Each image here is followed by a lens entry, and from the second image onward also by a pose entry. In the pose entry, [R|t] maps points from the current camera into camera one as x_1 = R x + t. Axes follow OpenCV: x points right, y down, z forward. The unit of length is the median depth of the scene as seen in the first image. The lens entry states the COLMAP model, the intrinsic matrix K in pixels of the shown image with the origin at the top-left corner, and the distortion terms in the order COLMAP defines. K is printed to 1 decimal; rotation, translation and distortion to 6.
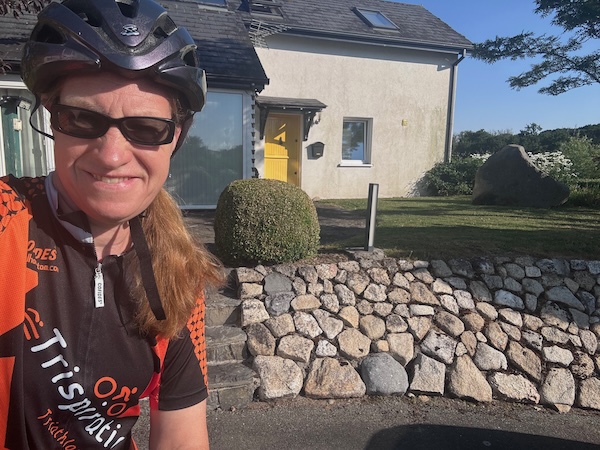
lens RADIAL K [[450.8, 0, 300.1], [0, 450.8, 225.6], [0, 0, 1]] dist [0.003189, -0.000647]
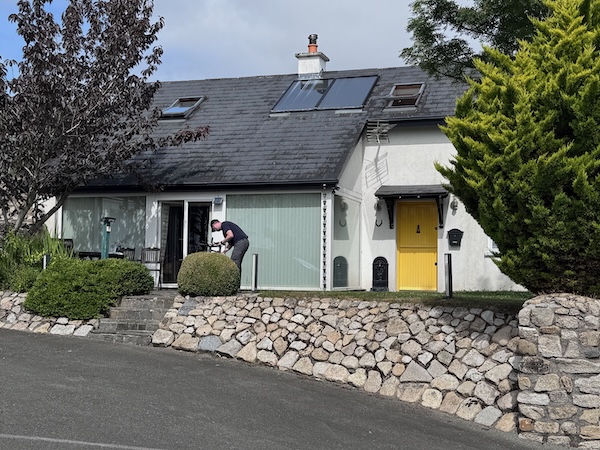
lens RADIAL K [[803.7, 0, 300.2], [0, 803.7, 225.3], [0, 0, 1]] dist [0.012541, 0.000000]
pose [[0.810562, -0.040684, -0.584238, 2.419873], [-0.073868, 0.982515, -0.170902, 0.357631], [0.580975, 0.181683, 0.793384, -1.583264]]
